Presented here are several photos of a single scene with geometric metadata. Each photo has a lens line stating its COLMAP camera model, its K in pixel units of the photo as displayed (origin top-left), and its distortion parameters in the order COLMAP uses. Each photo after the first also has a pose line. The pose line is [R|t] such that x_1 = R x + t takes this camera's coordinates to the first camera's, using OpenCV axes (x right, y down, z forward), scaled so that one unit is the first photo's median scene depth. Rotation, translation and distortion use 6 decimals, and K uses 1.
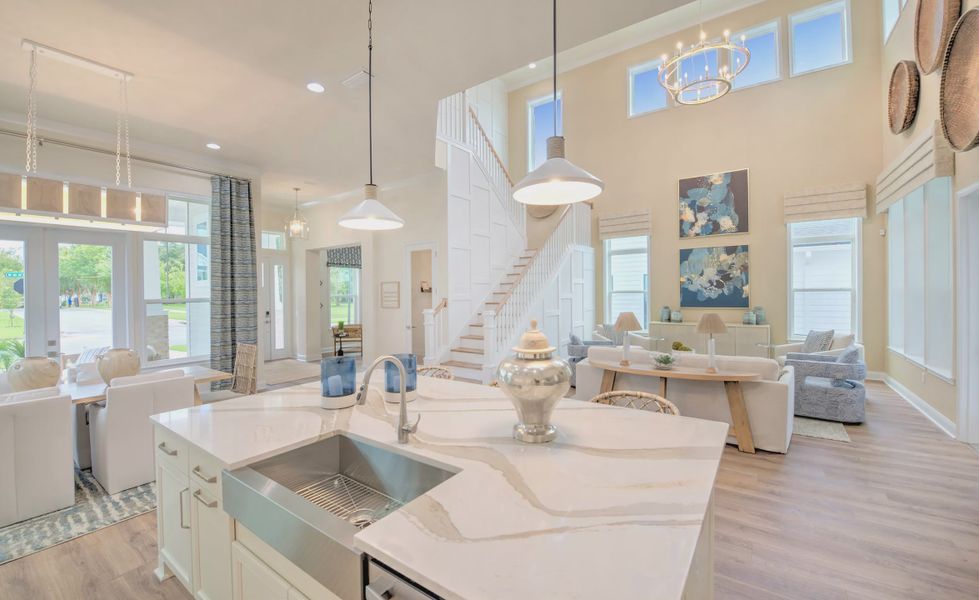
lens RADIAL K [[392.9, 0, 488.1], [0, 392.9, 295.2], [0, 0, 1]] dist [-0.014013, -0.001144]
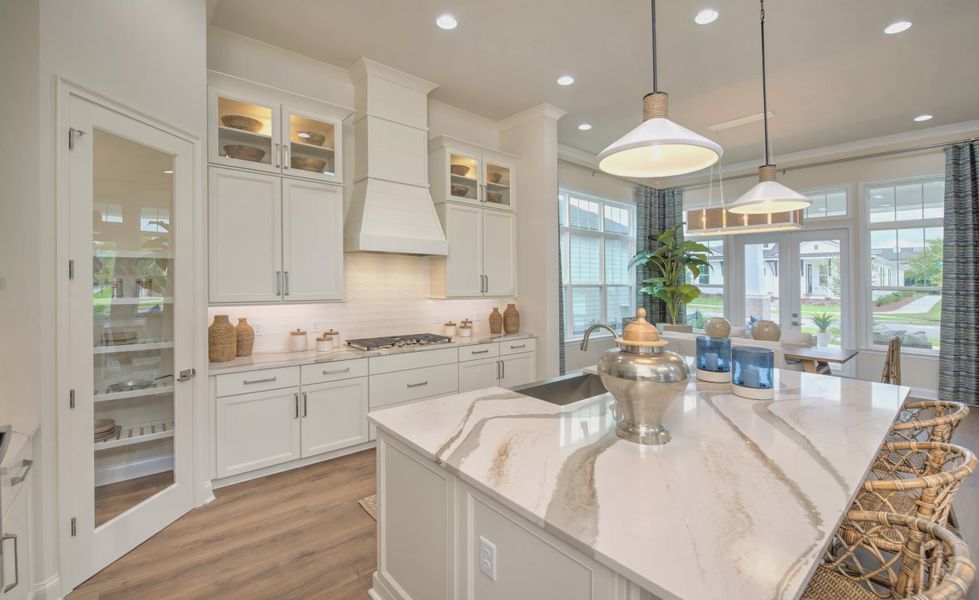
lens RADIAL K [[413.7, 0, 548.9], [0, 413.7, 286.0], [0, 0, 1]] dist [-0.013923, 0.001560]
pose [[-0.165198, 0.025736, -0.985925, 0.296495], [-0.023783, 0.999265, 0.030069, -0.003368], [0.985974, 0.028415, -0.164464, 0.258246]]
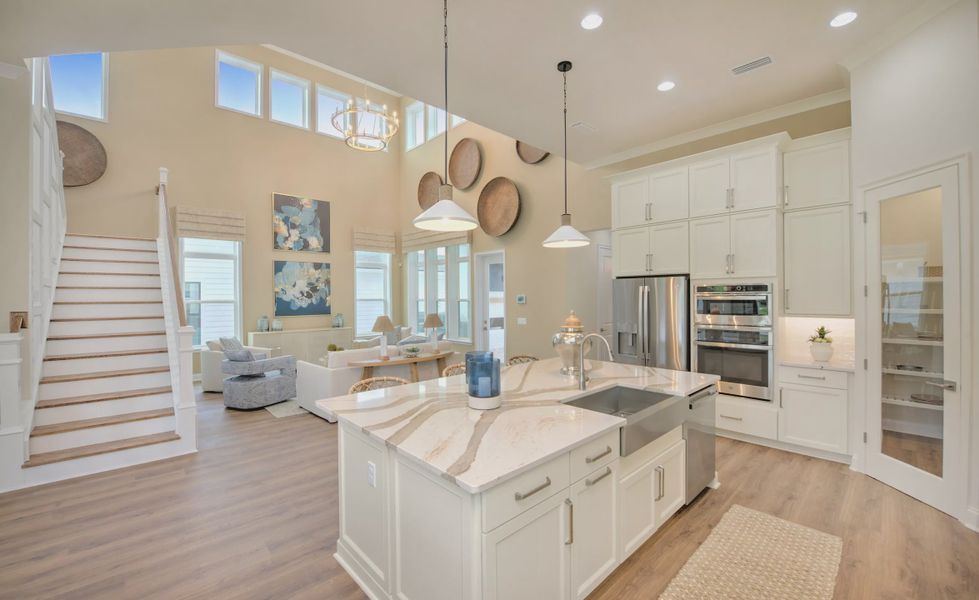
lens RADIAL K [[392.9, 0, 493.7], [0, 392.9, 294.1], [0, 0, 1]] dist [-0.014013, -0.001144]
pose [[0.205045, 0.019303, 0.978562, -0.413318], [0.017912, 0.999564, -0.023471, 0.006164], [-0.978589, 0.022340, 0.204610, 0.232950]]
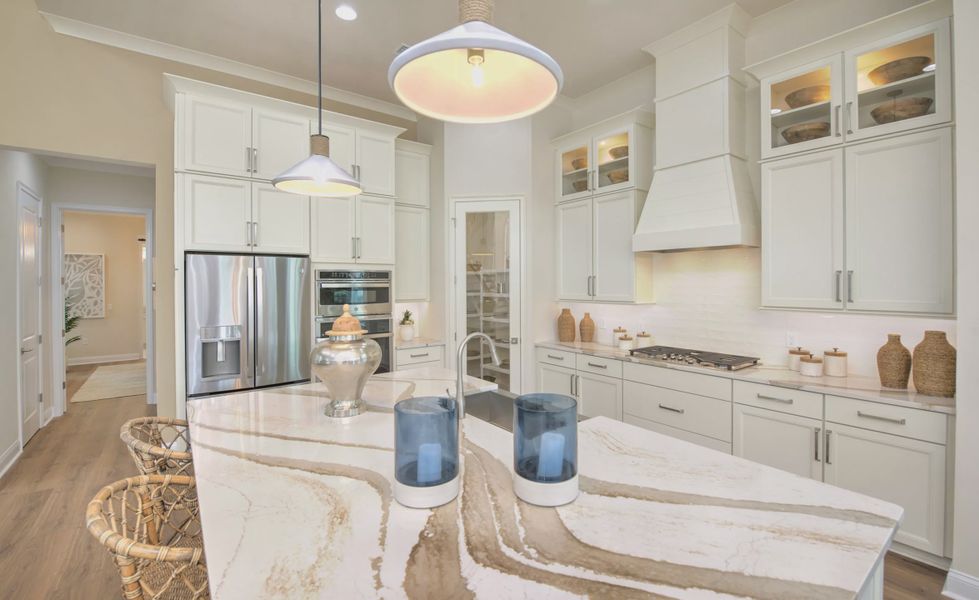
lens RADIAL K [[421.2, 0, 486.7], [0, 421.2, 294.2], [0, 0, 1]] dist [-0.018799, -0.000652]
pose [[-0.952527, 0.012305, 0.304205, -0.131196], [0.023922, 0.999119, 0.034493, 0.001684], [-0.303513, 0.040133, -0.951982, 0.475424]]
